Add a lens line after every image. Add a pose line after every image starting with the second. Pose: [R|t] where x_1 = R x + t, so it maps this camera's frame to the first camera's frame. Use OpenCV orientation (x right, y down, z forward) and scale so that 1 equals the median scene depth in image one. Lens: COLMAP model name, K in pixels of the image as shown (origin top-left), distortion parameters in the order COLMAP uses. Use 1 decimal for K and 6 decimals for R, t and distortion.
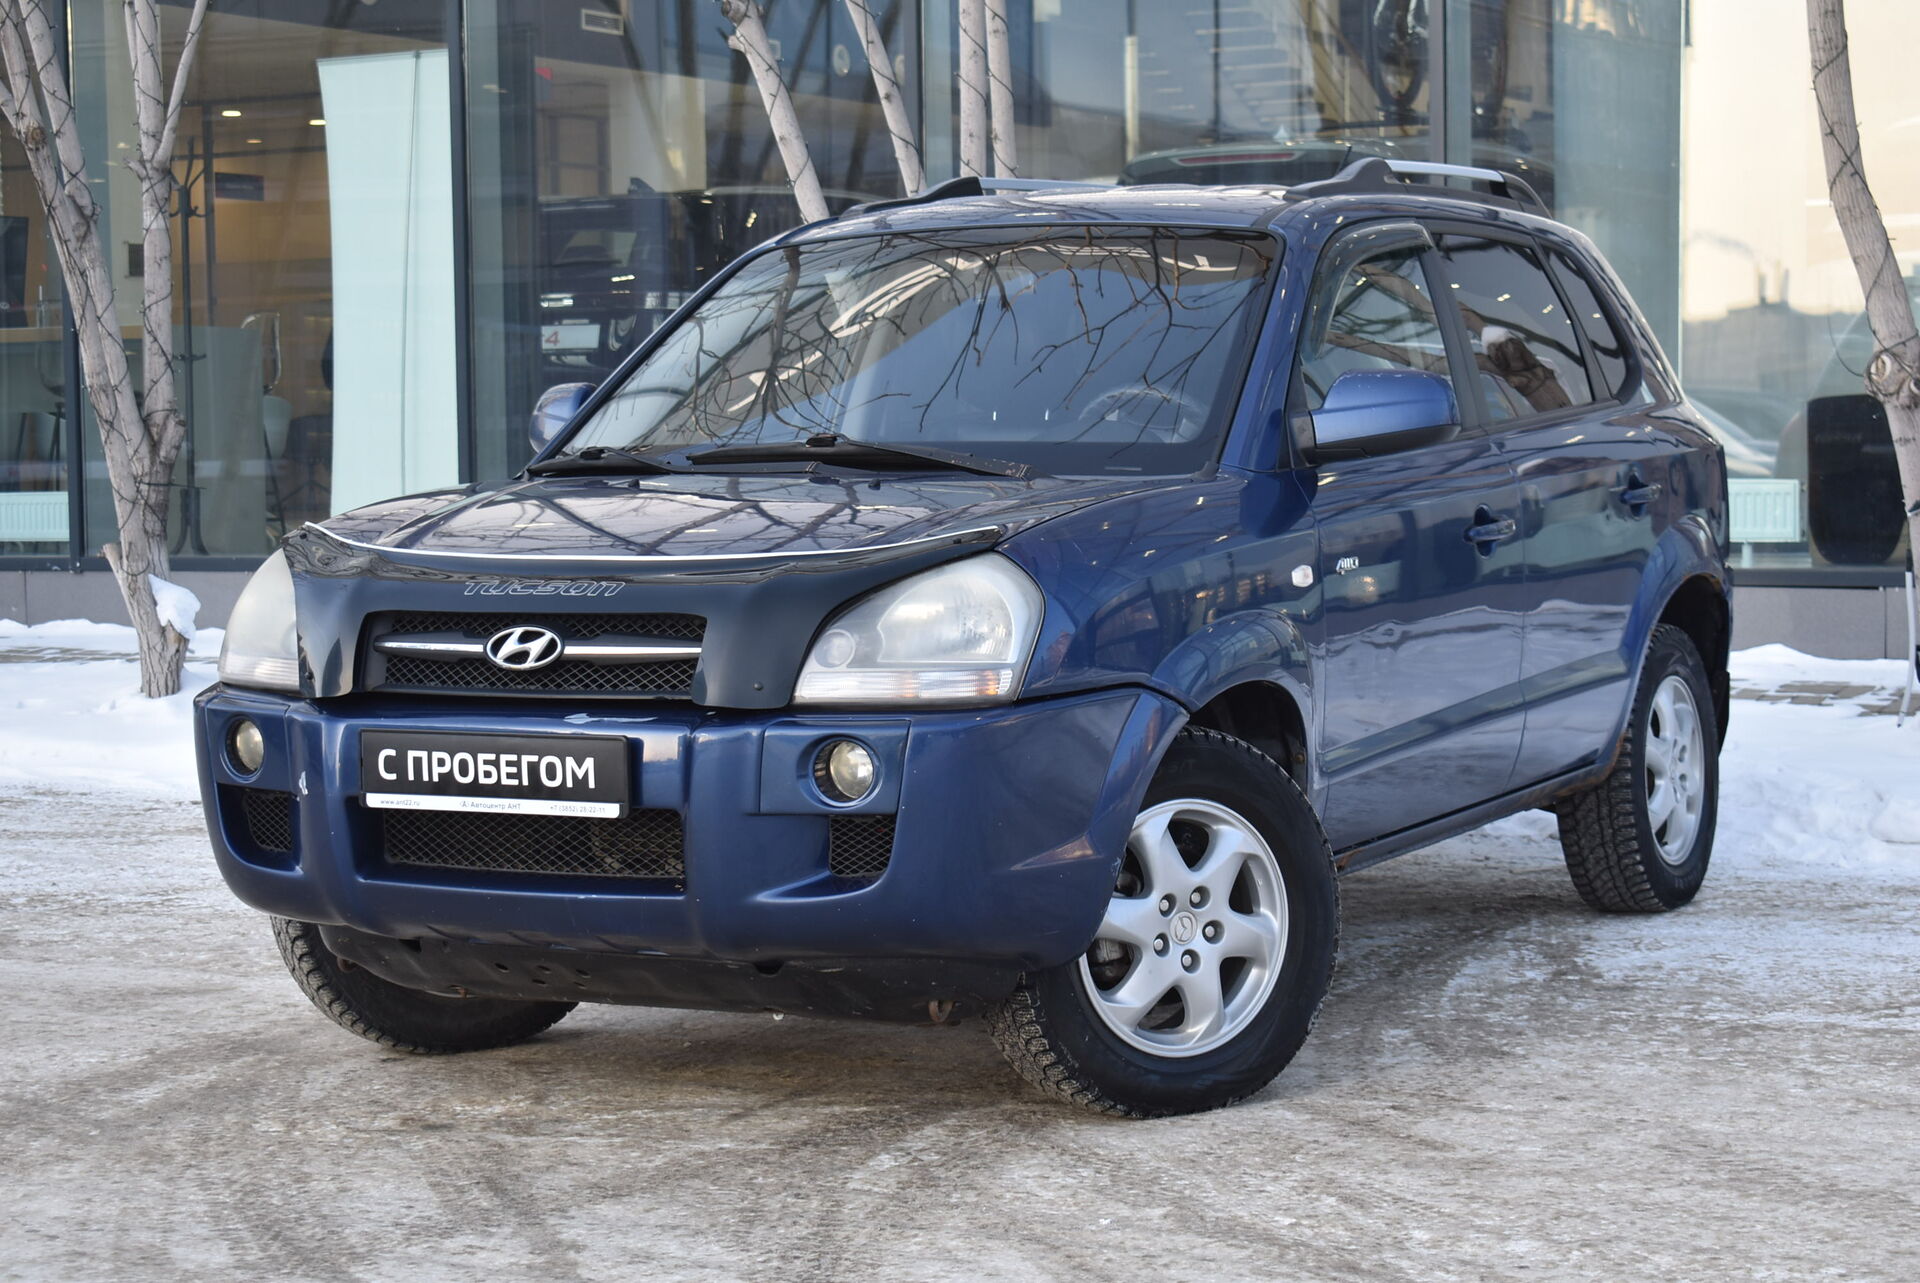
lens RADIAL K [[4017.7, 0, 960.0], [0, 4017.7, 641.5], [0, 0, 1]] dist [0.064038, -0.080125]
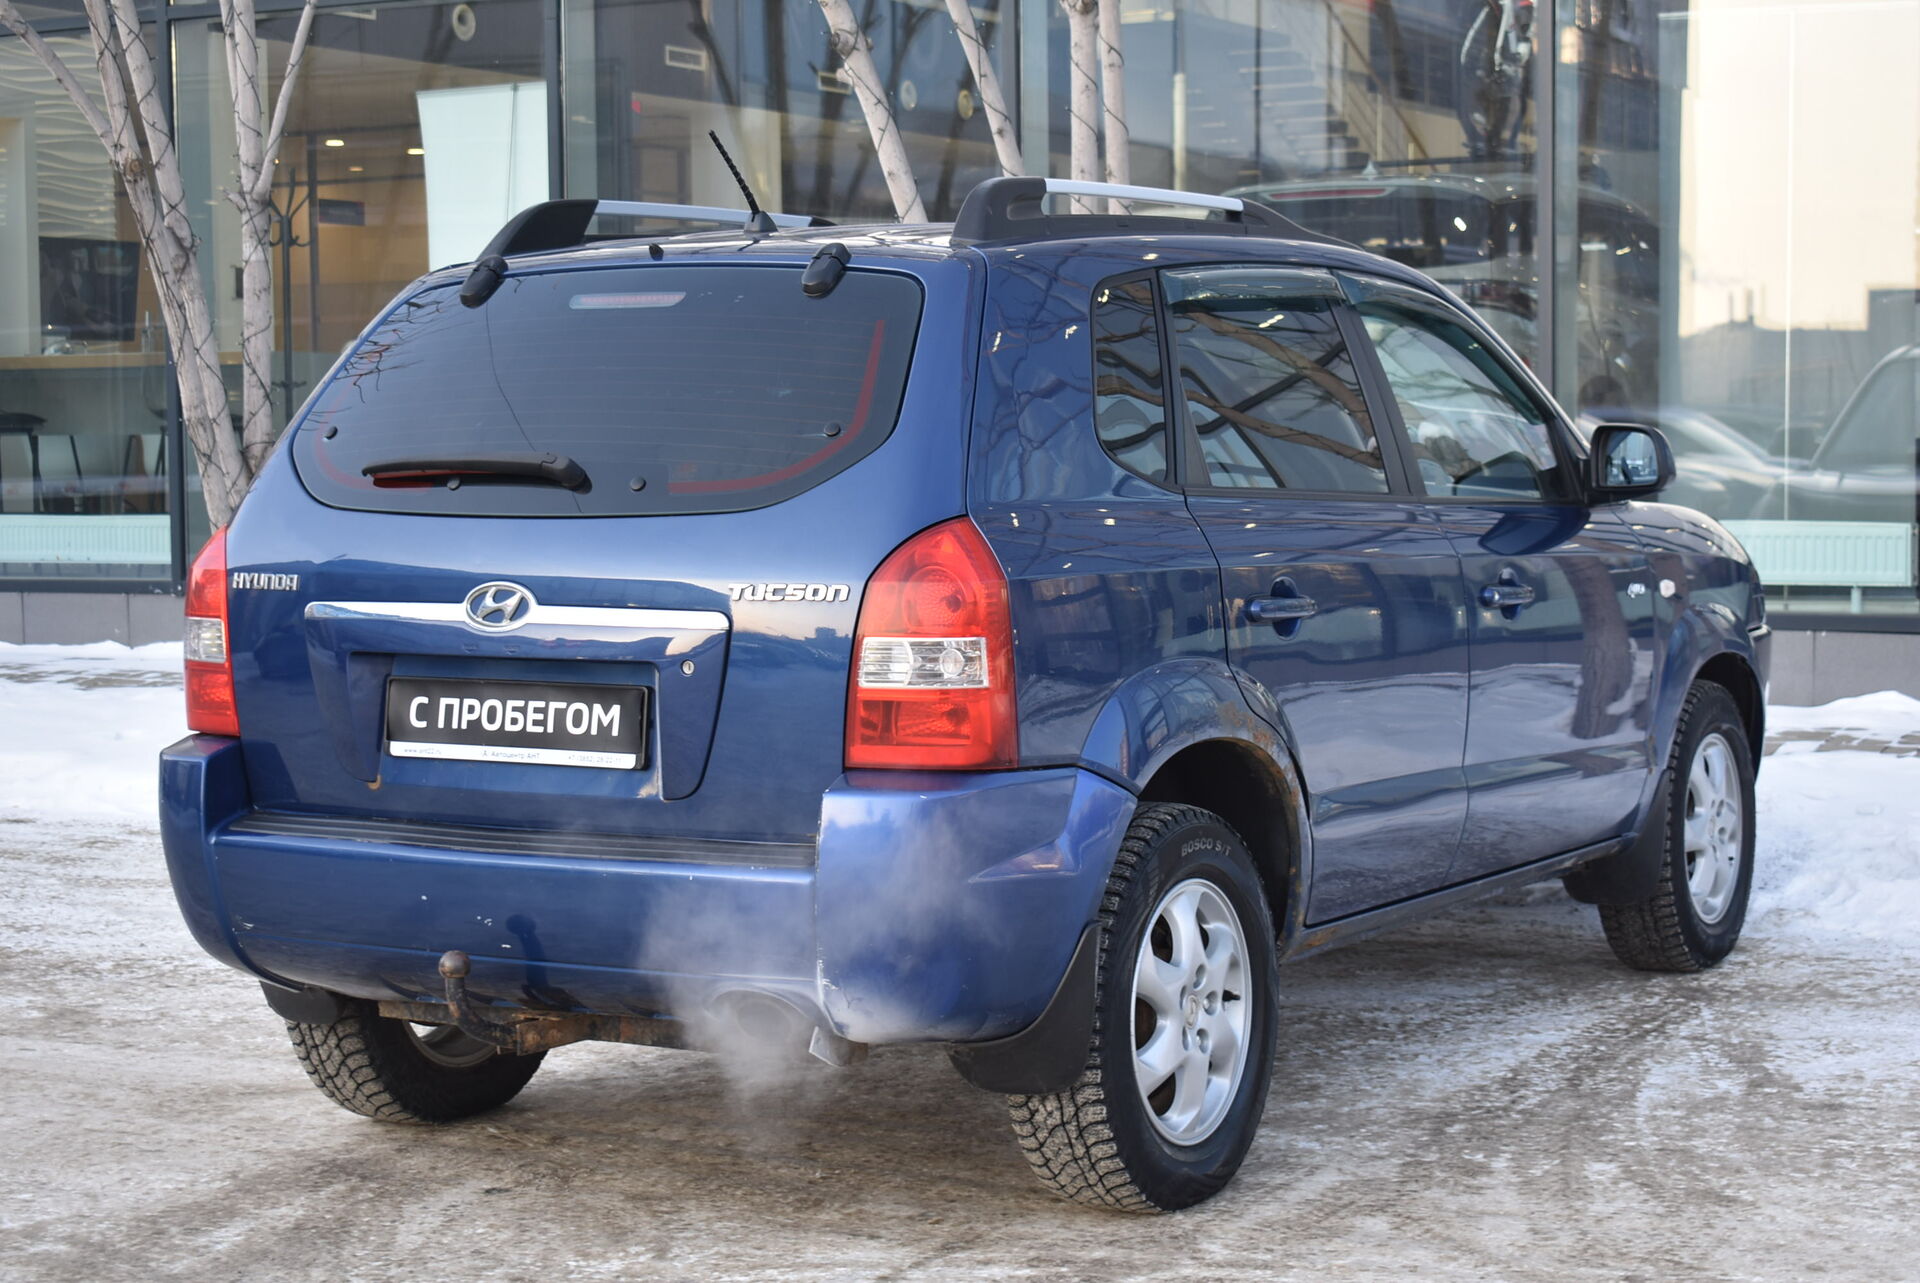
lens RADIAL K [[3555.0, 0, 960.0], [0, 3555.0, 641.5], [0, 0, 1]] dist [0.022654, -0.055867]
pose [[0.999969, 0.005729, -0.005342, -0.021929], [-0.005682, 0.999947, 0.008642, -0.018604], [0.005391, -0.008611, 0.999948, 0.132267]]
